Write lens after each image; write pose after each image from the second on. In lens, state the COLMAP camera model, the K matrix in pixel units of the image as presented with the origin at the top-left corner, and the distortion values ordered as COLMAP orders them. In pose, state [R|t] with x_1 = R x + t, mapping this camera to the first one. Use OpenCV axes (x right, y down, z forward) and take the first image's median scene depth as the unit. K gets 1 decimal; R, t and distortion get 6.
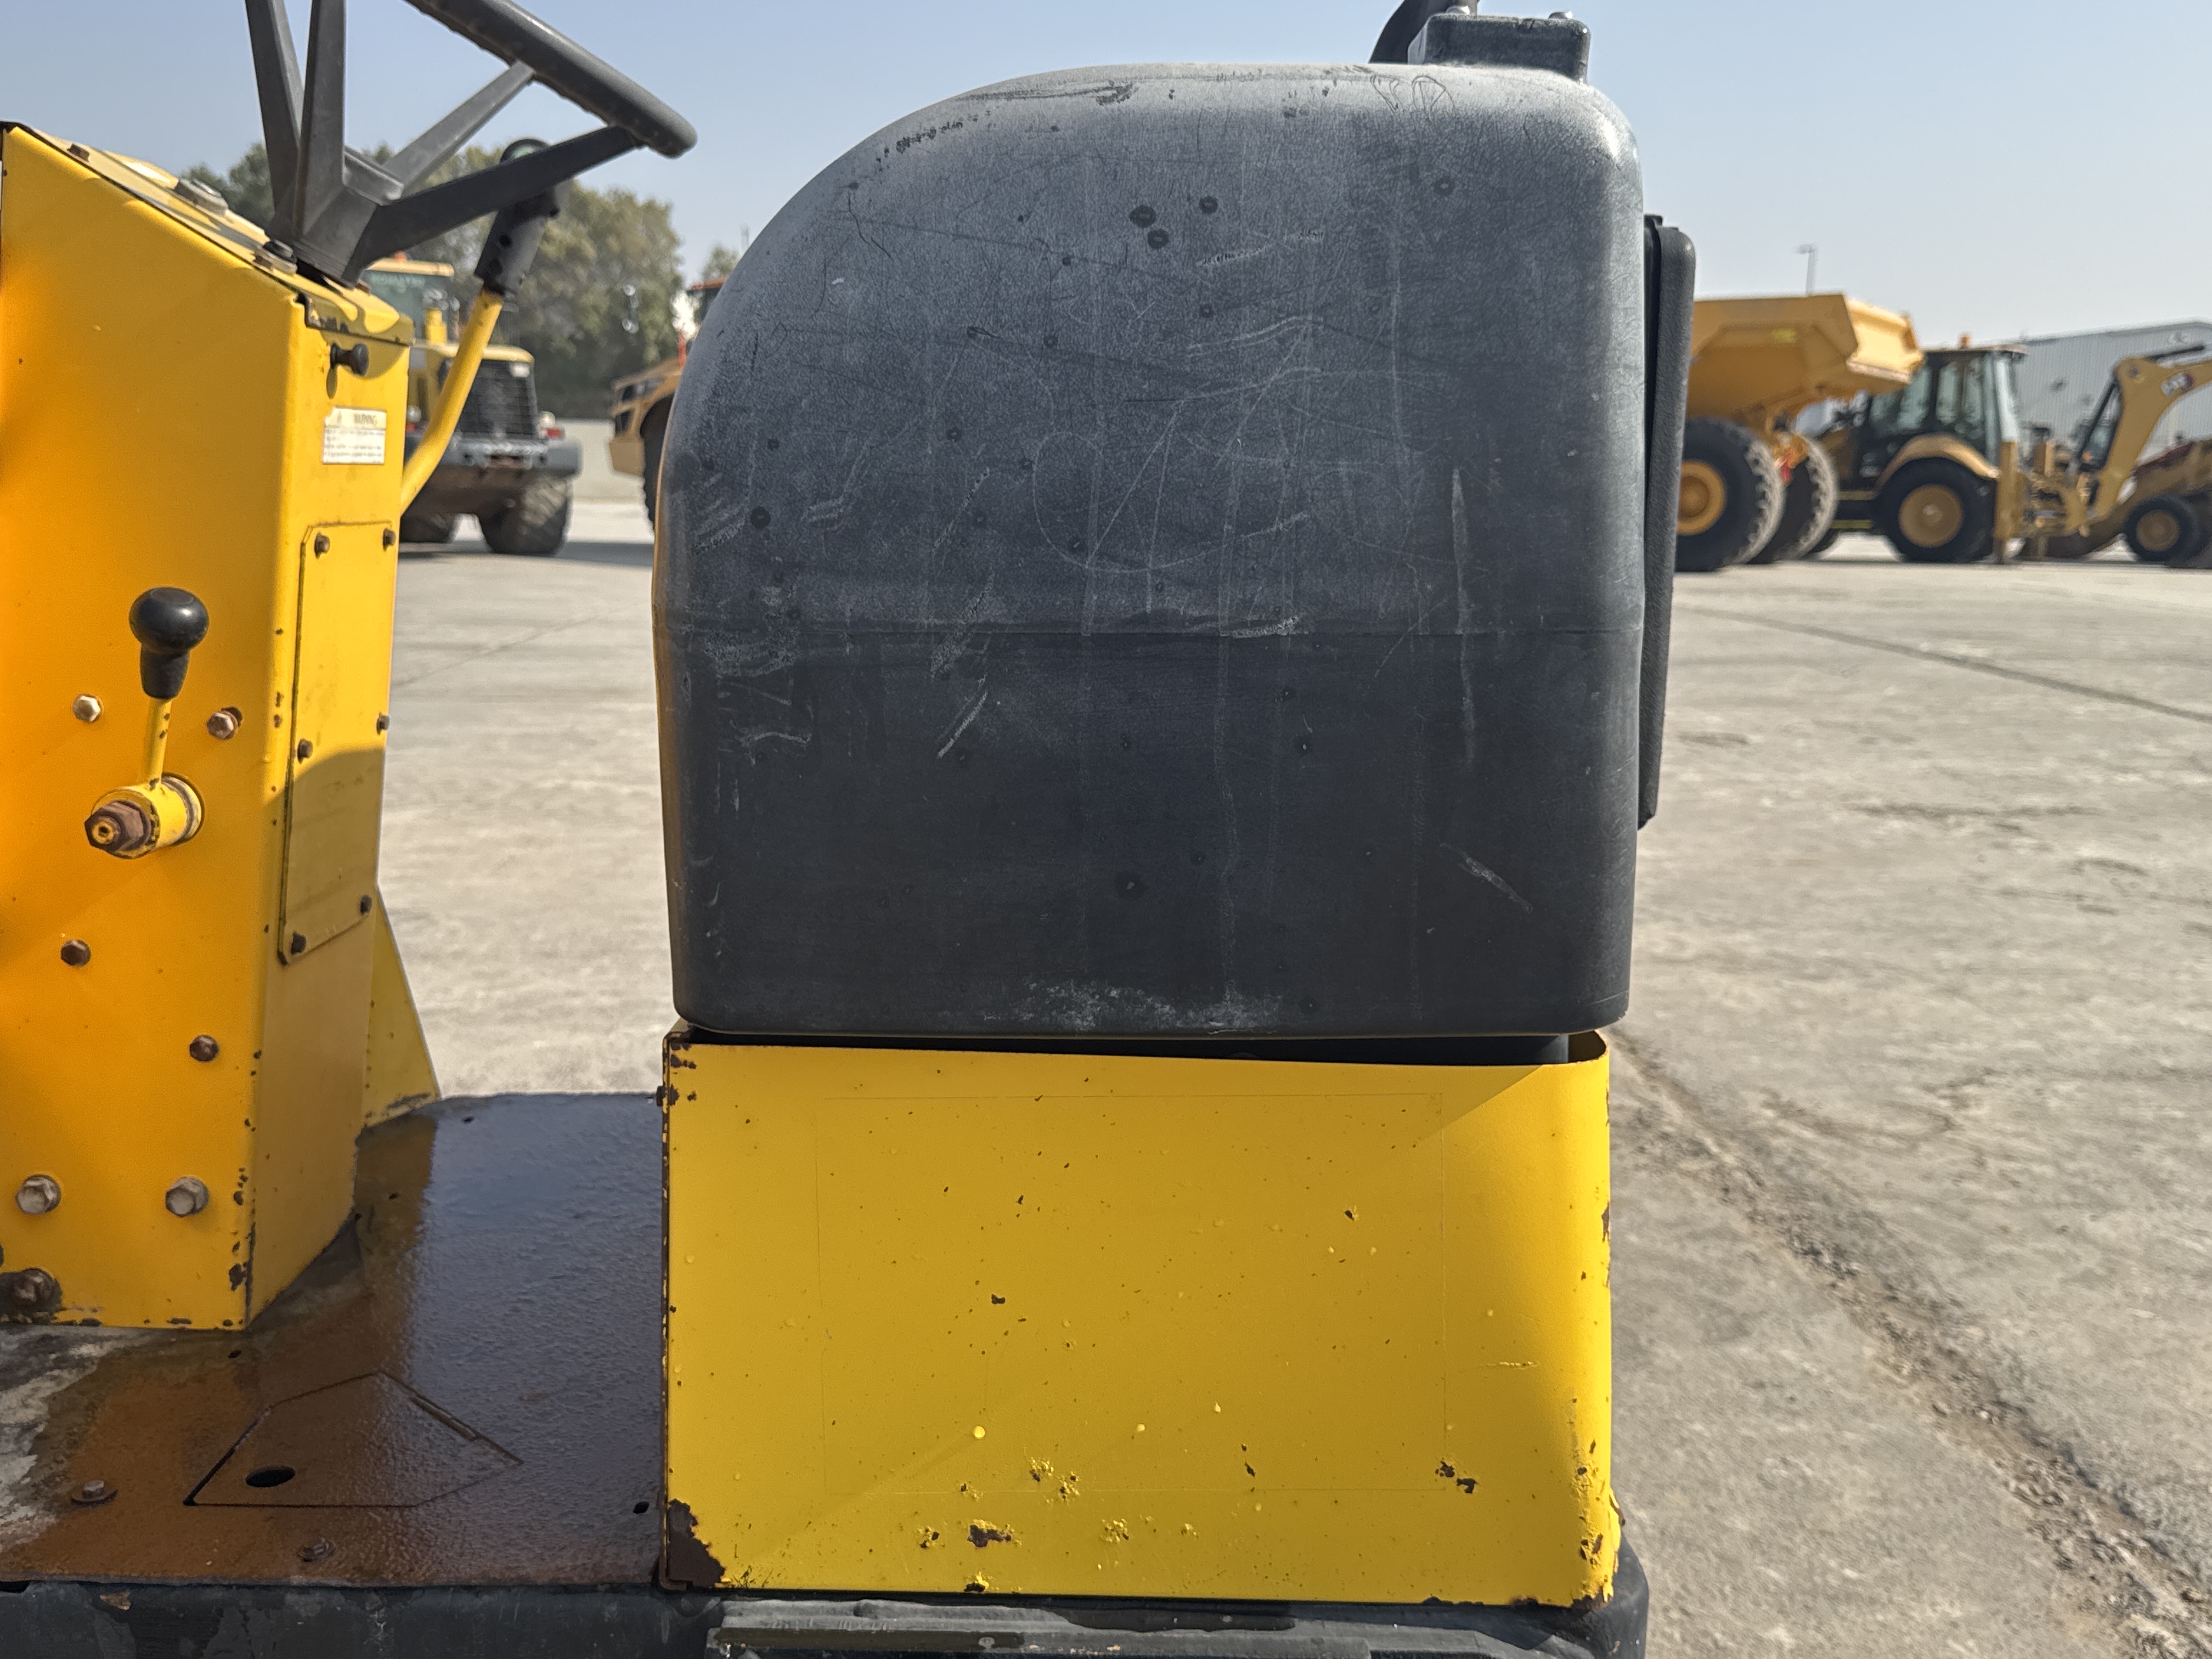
lens RADIAL K [[2013.4, 0, 1106.0], [0, 2013.4, 829.5], [0, 0, 1]] dist [0.187637, -0.467797]
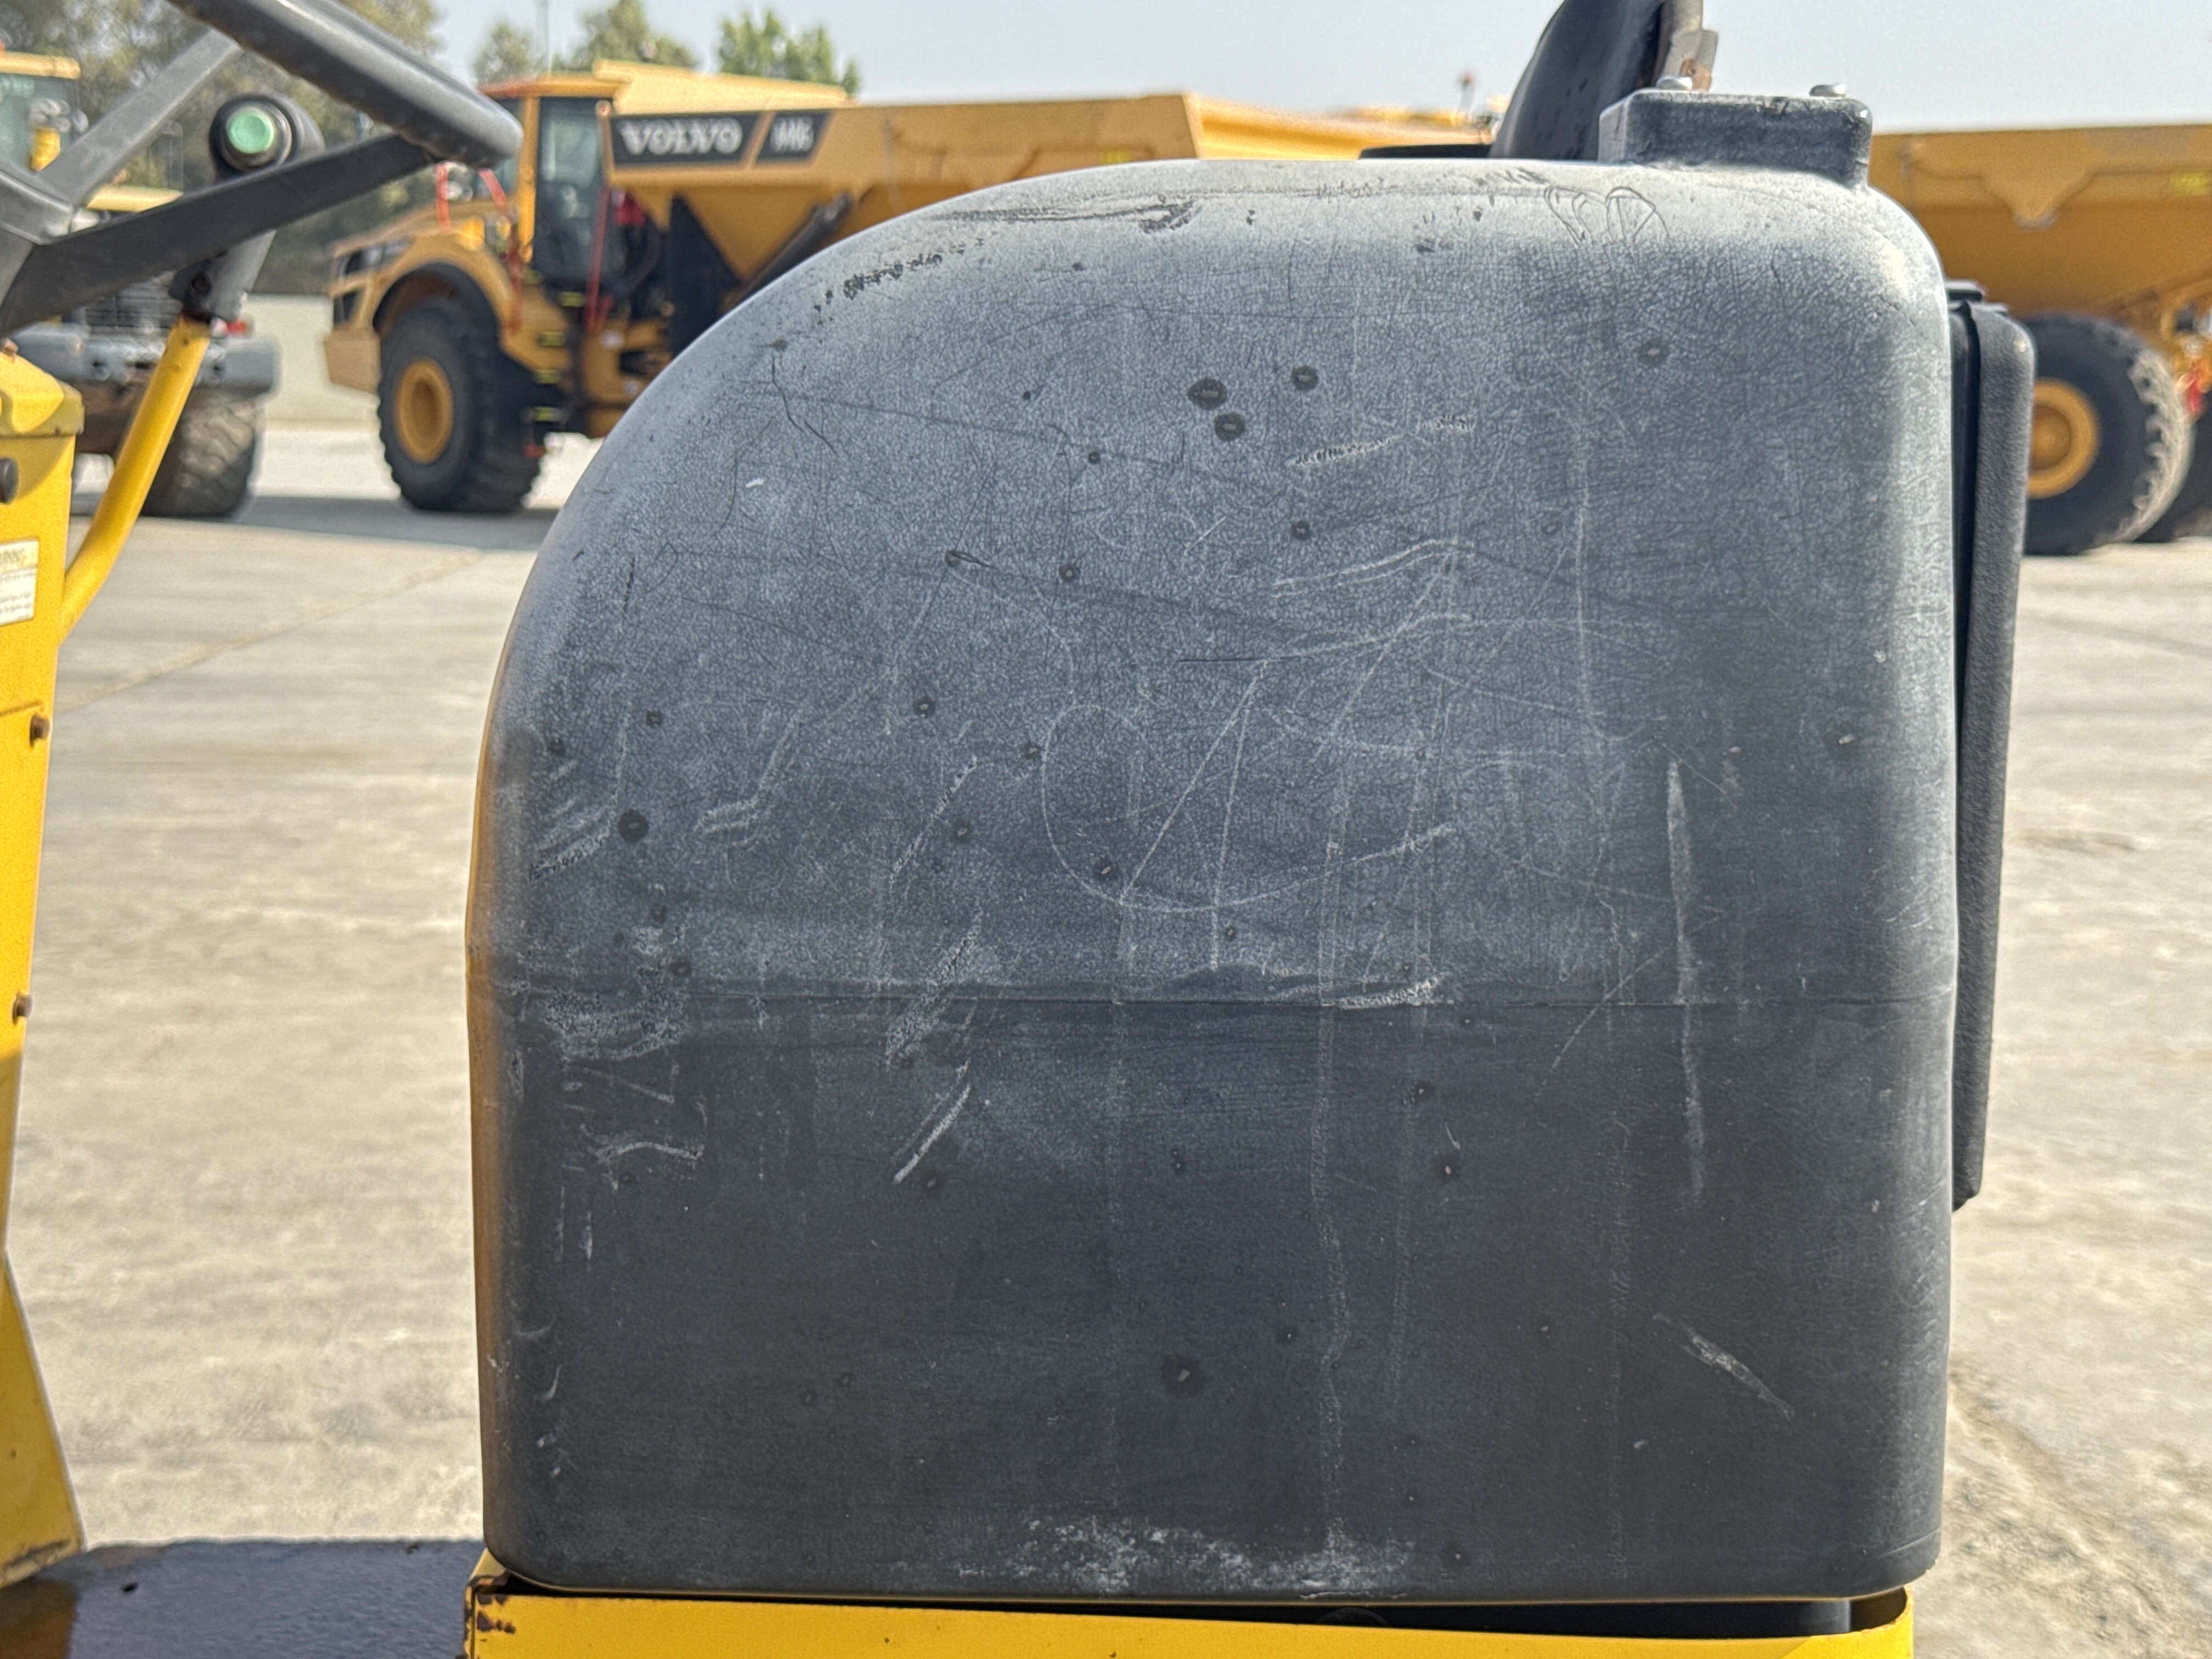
lens RADIAL K [[3236.9, 0, 1121.1], [0, 3236.9, 827.7], [0, 0, 1]] dist [0.175532, -0.398782]
pose [[0.999981, 0.004900, 0.003806, -0.013134], [-0.004771, 0.999437, -0.033198, -0.113745], [-0.003966, 0.033179, 0.999442, -0.067079]]
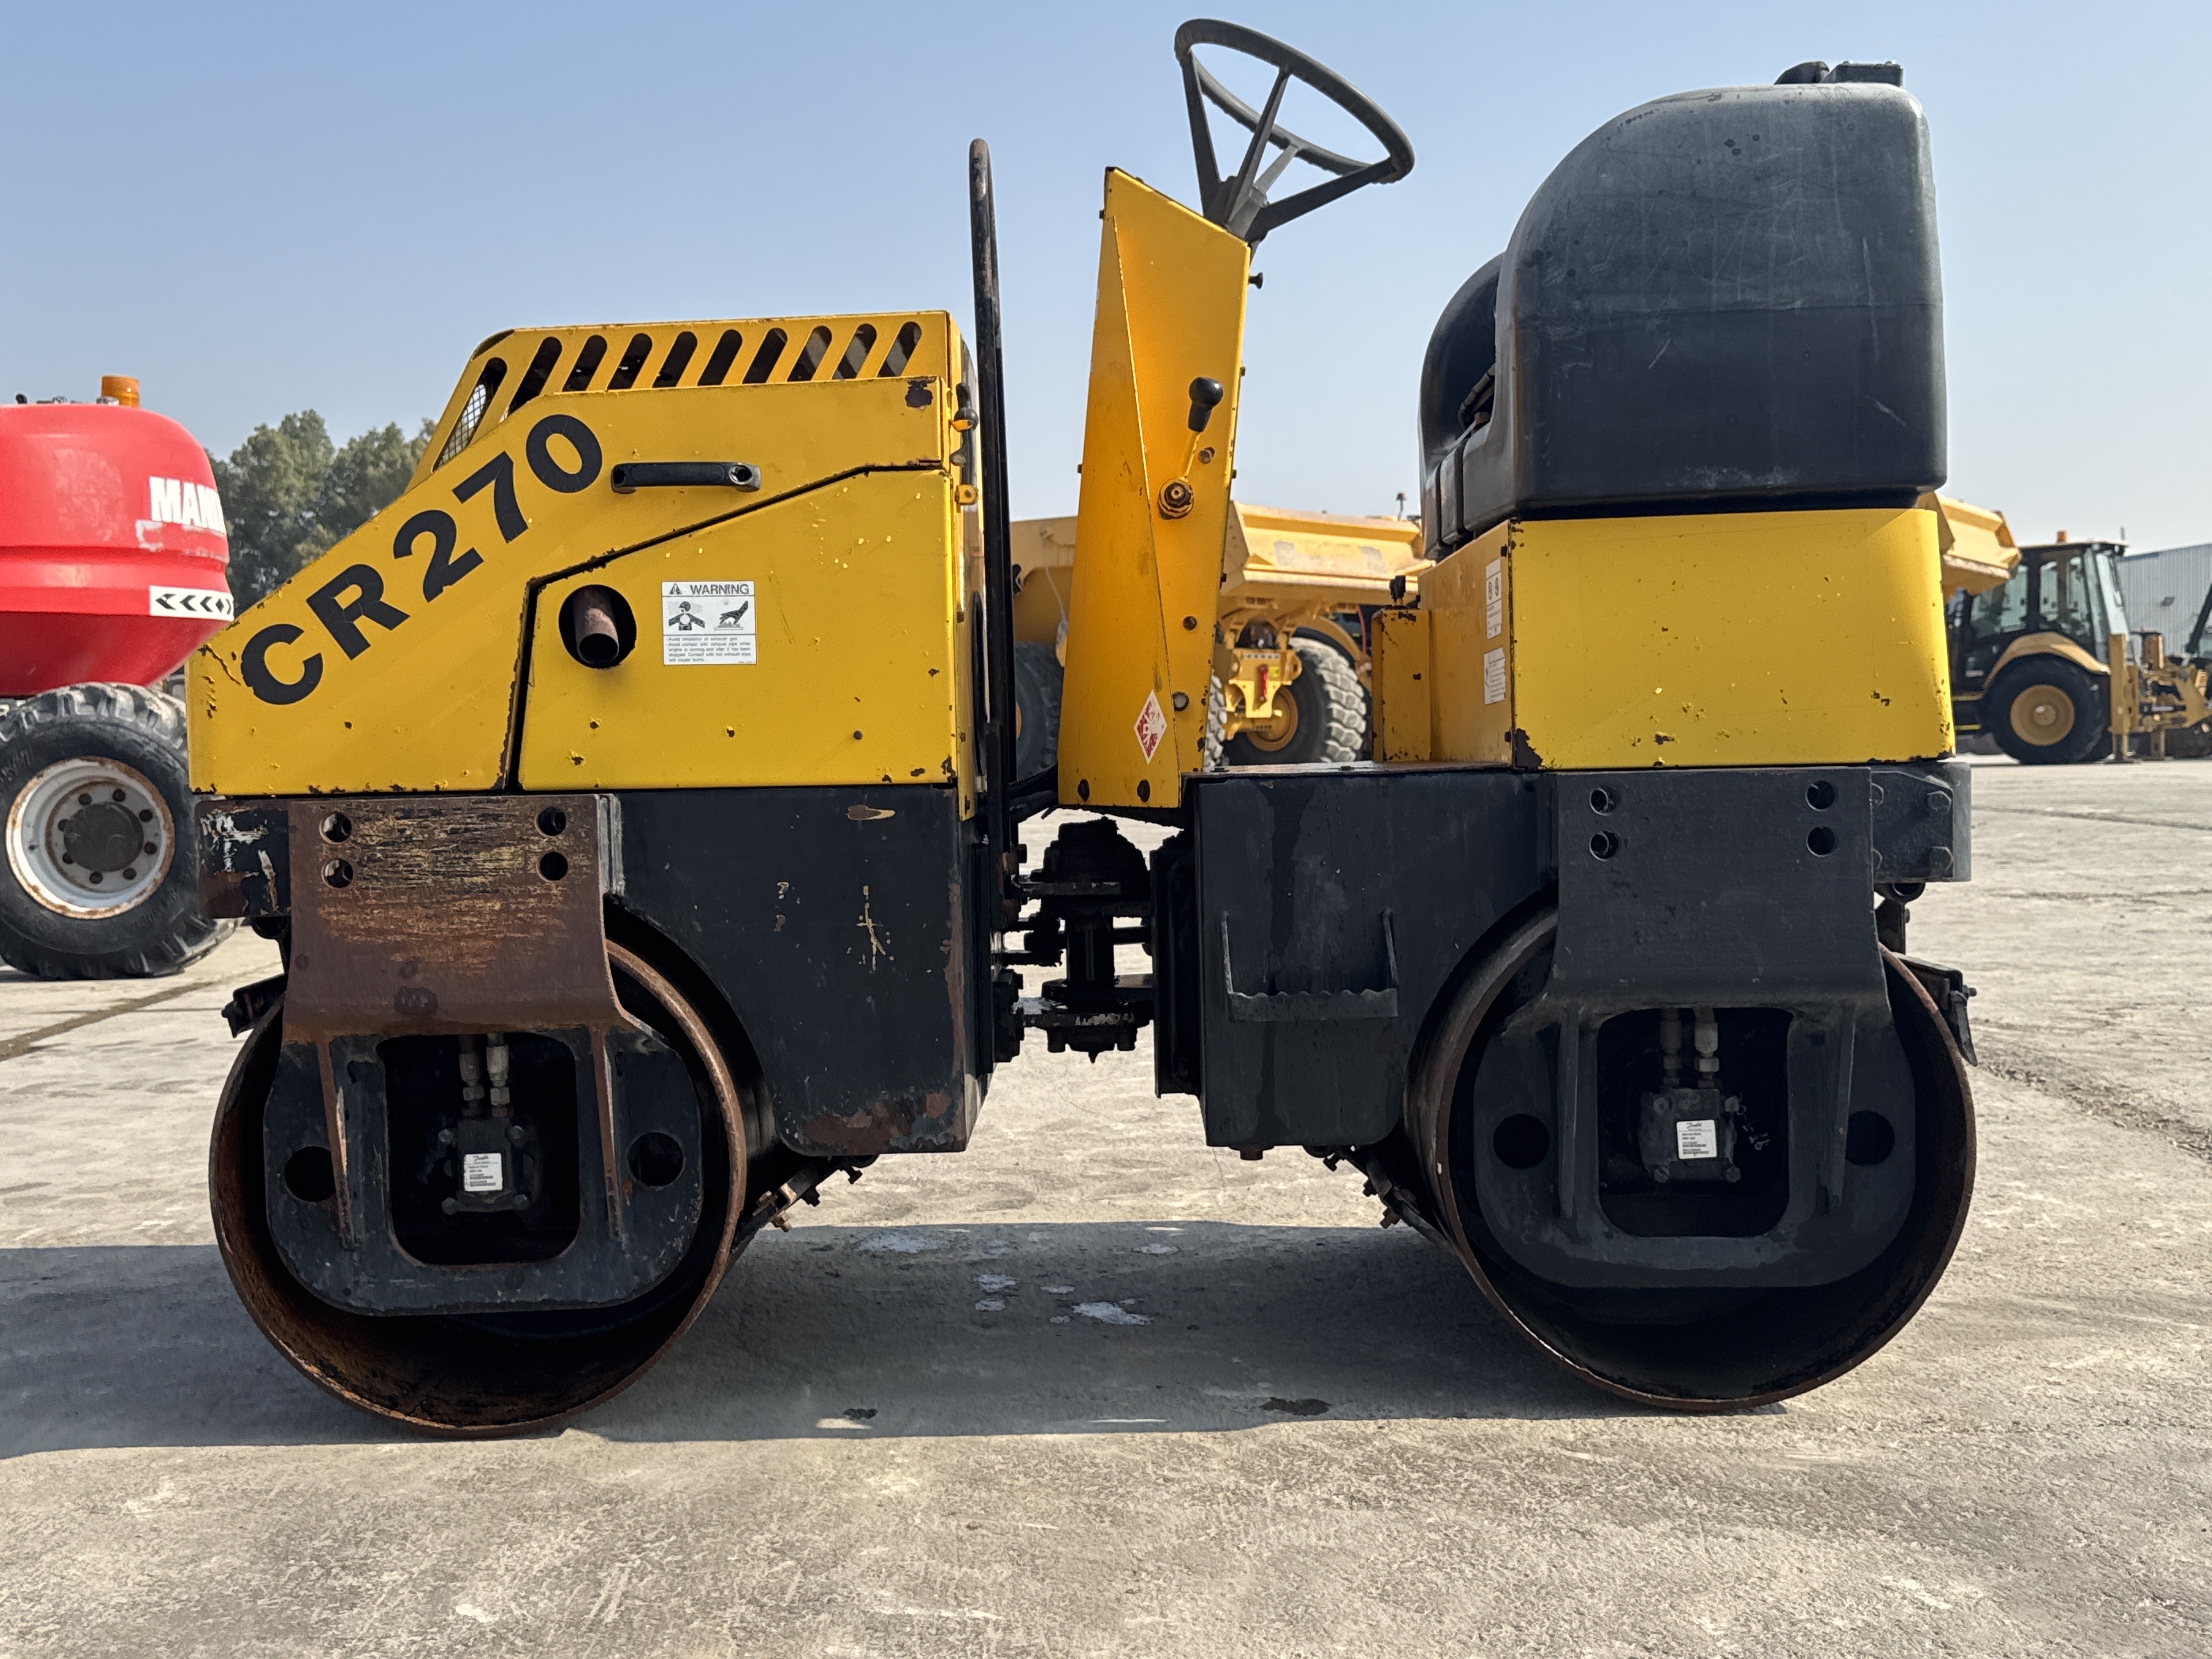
lens RADIAL K [[2199.3, 0, 1106.0], [0, 2199.3, 829.5], [0, 0, 1]] dist [0.196768, -0.471527]
pose [[0.999248, -0.034864, -0.016940, -0.674545], [0.032291, 0.990486, -0.133768, 0.806823], [0.021443, 0.133121, 0.990868, -1.494316]]
